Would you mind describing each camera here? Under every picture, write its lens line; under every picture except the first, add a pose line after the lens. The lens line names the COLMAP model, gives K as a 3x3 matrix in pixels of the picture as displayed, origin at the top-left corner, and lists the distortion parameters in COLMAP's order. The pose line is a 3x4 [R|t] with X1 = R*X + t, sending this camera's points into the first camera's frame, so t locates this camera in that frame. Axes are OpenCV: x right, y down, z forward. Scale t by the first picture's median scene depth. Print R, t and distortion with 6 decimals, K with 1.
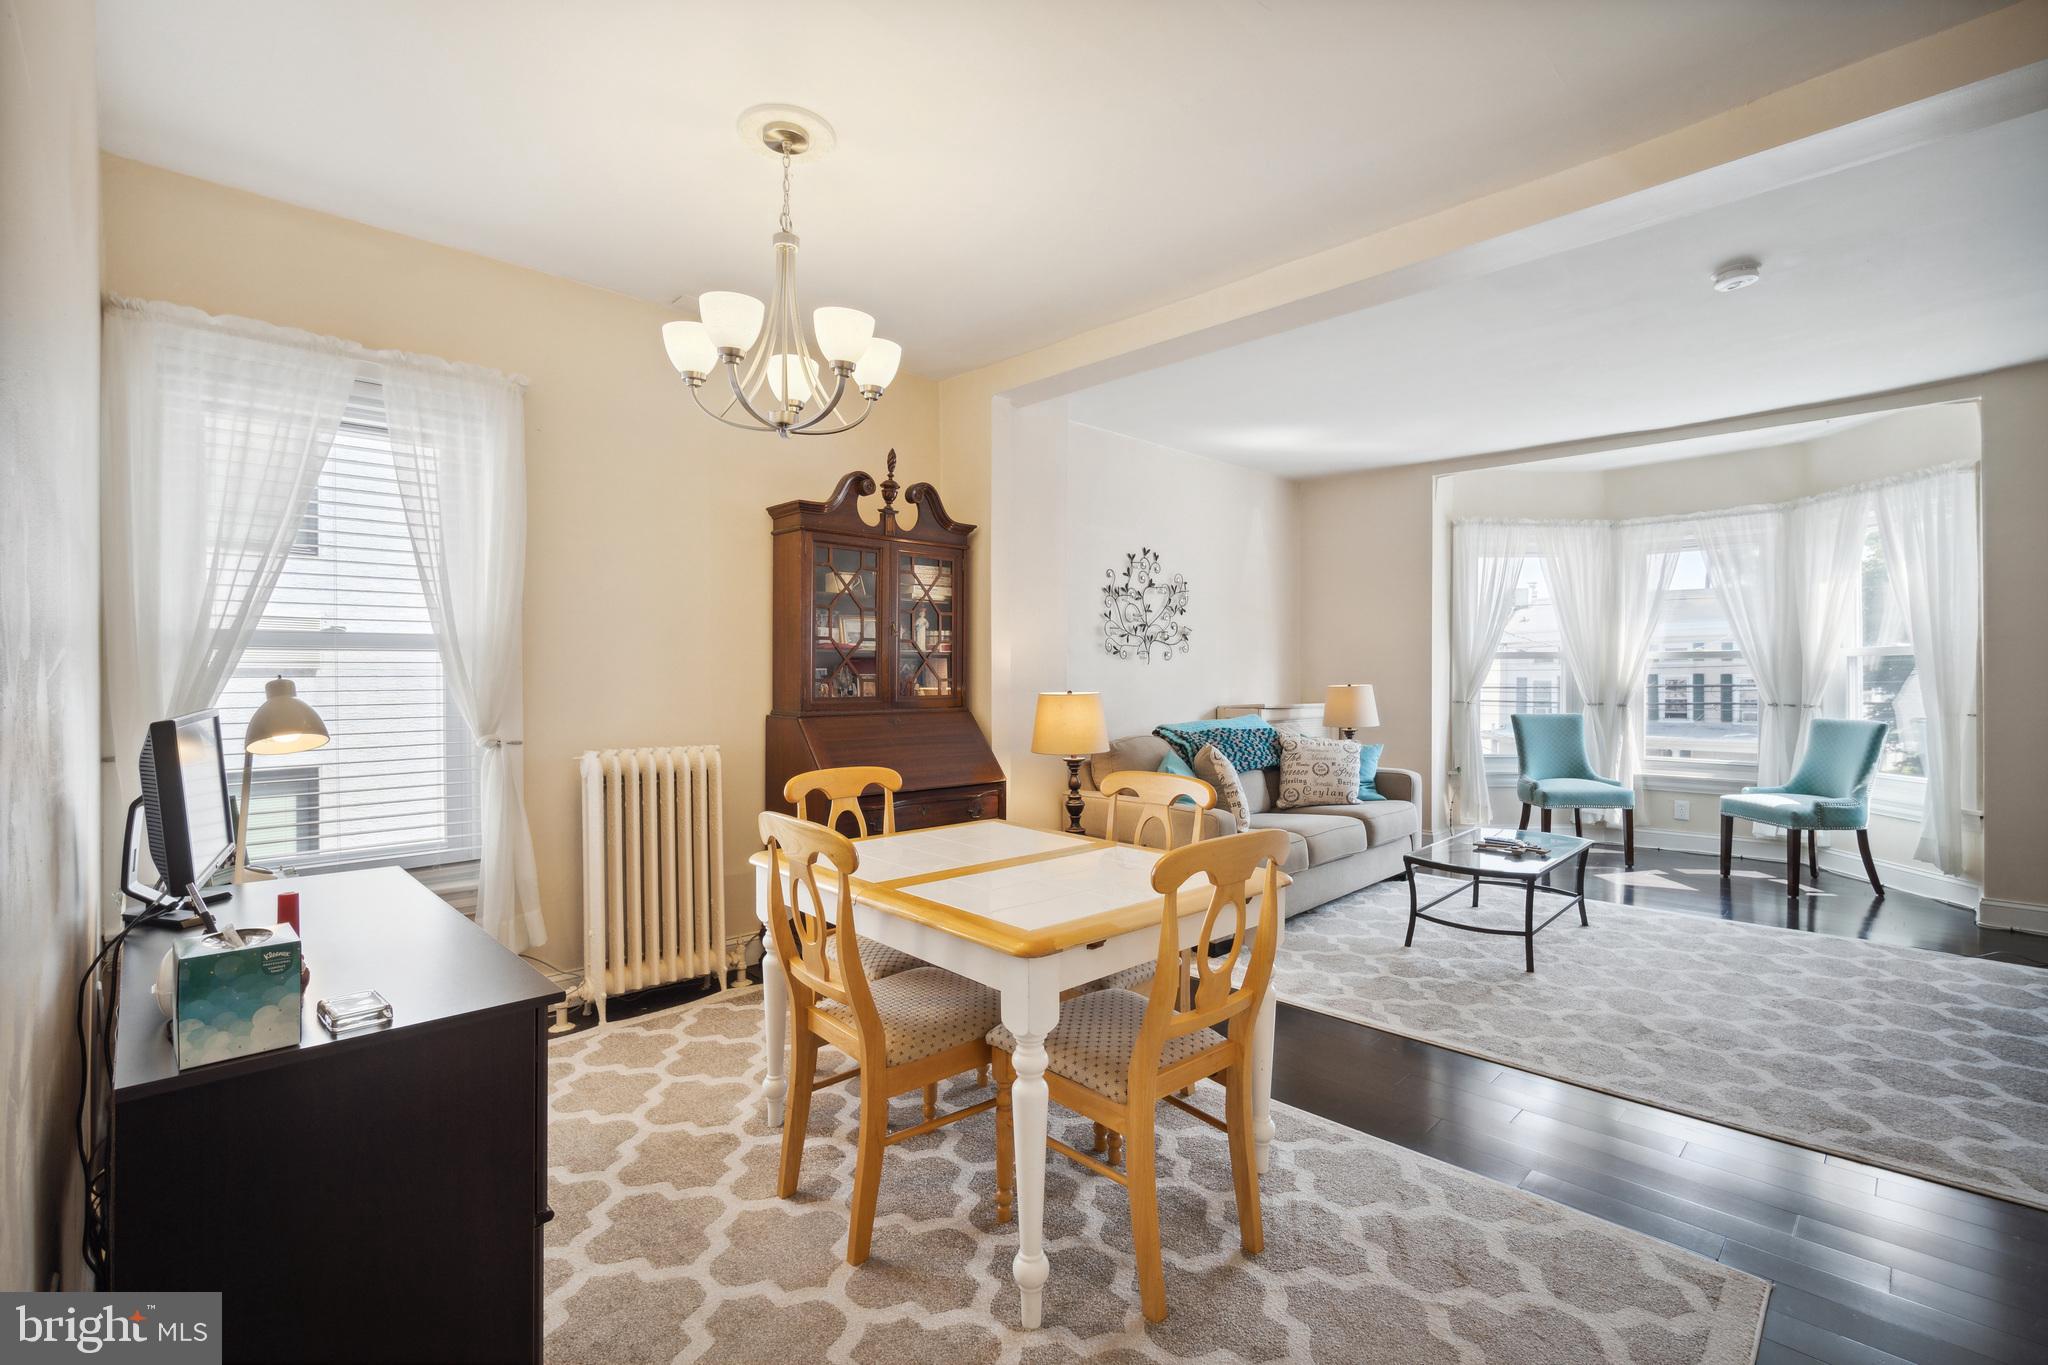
lens RADIAL K [[907.8, 0, 1026.8], [0, 907.8, 688.6], [0, 0, 1]] dist [-0.000634, 0.000479]
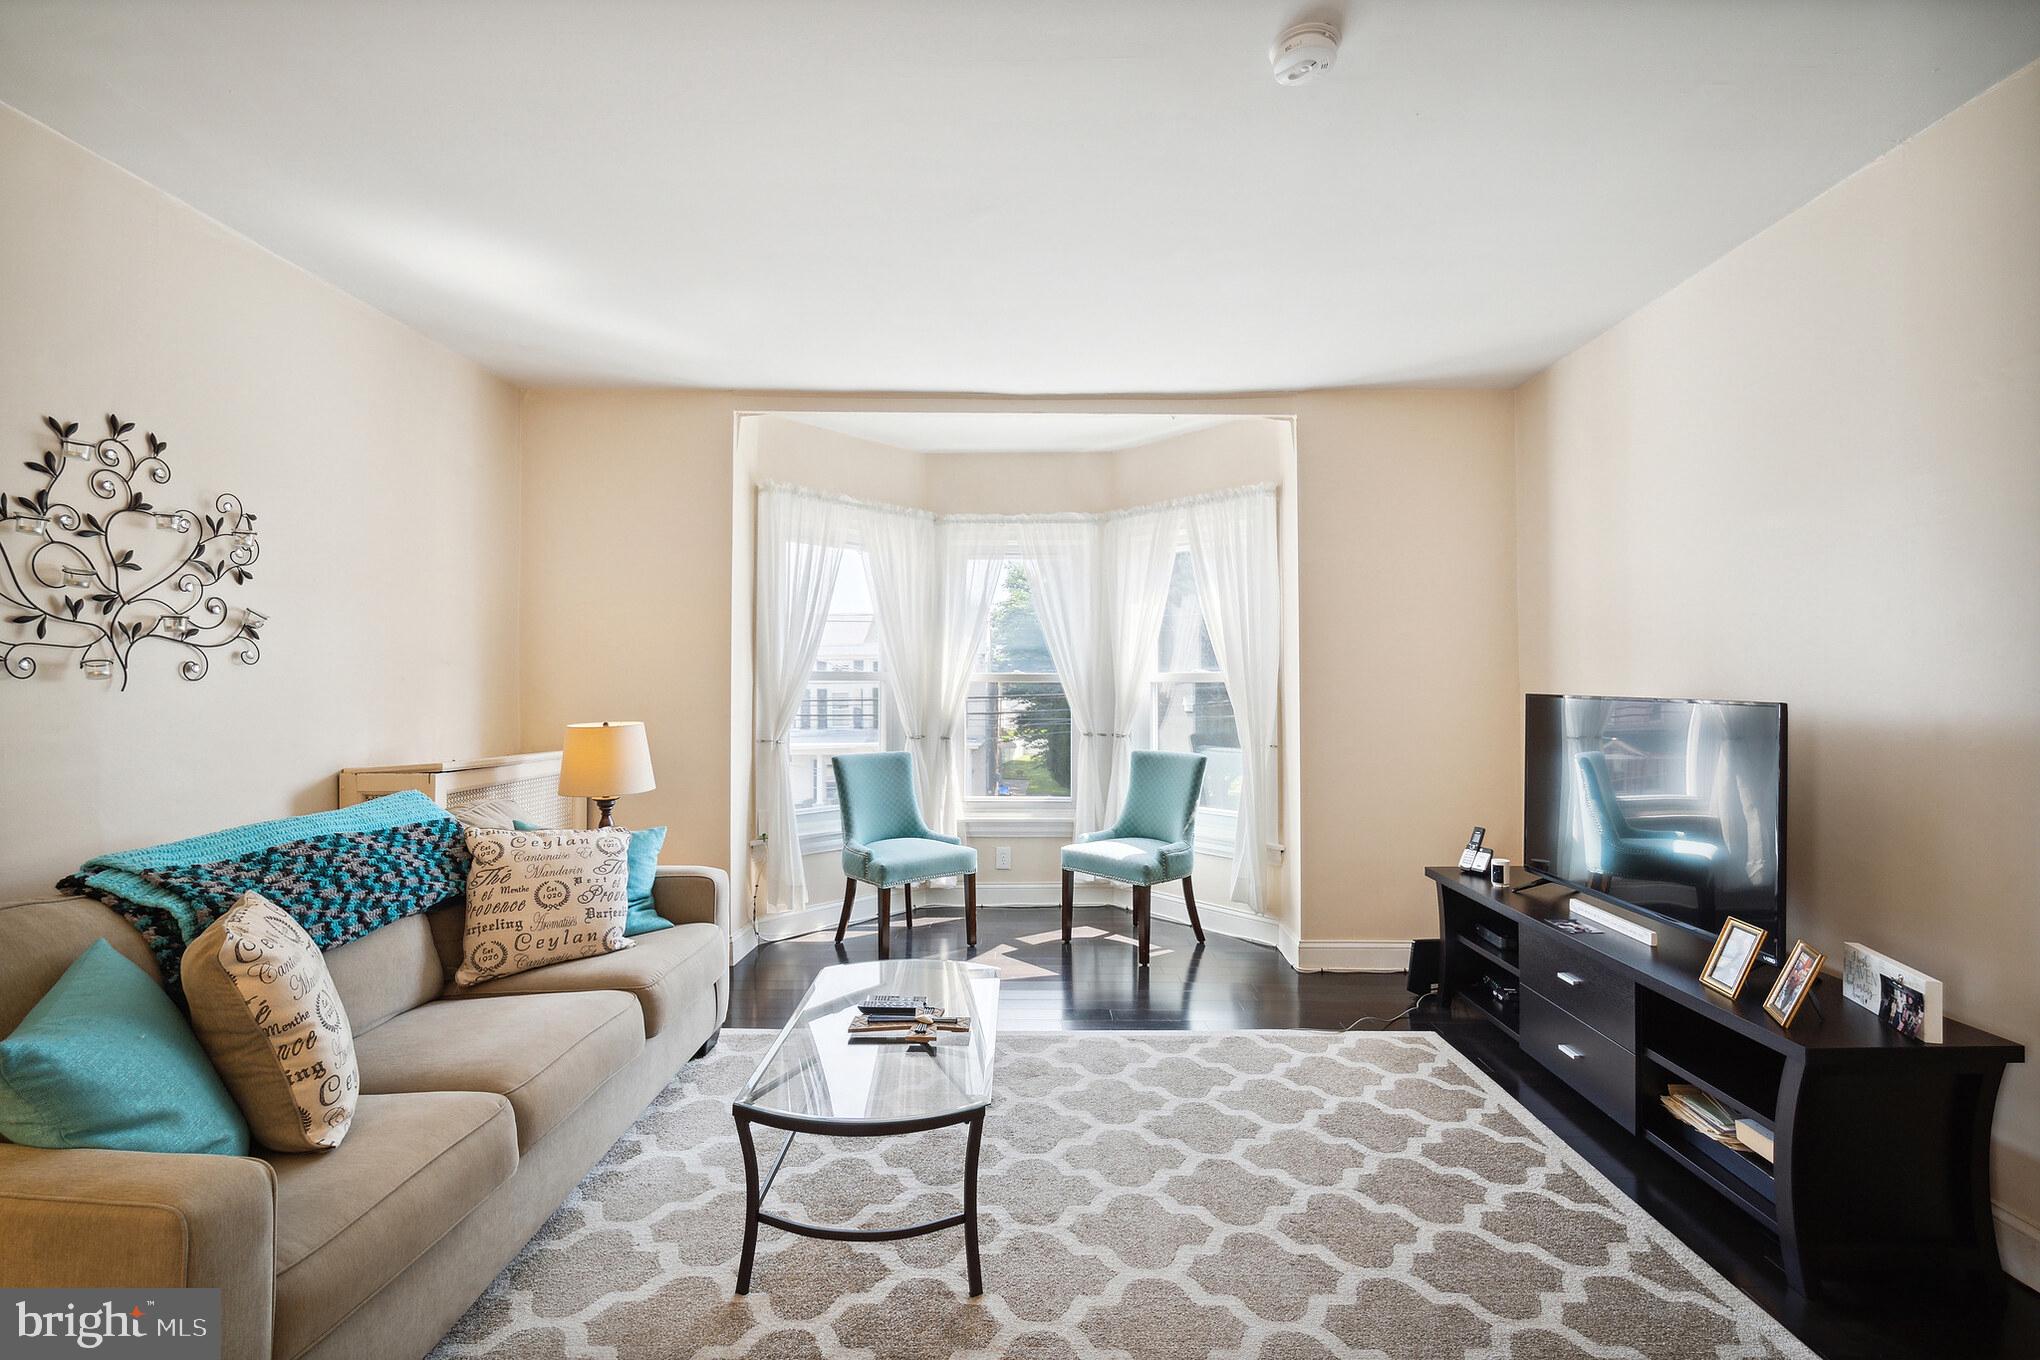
lens RADIAL K [[894.3, 0, 1020.0], [0, 894.3, 680.0], [0, 0, 1]] dist [-0.014783, 0.000363]
pose [[0.705732, 0.007878, 0.708435, 0.145335], [0.006953, 0.999813, -0.018045, -0.022437], [-0.708445, 0.017661, 0.705545, 0.431423]]
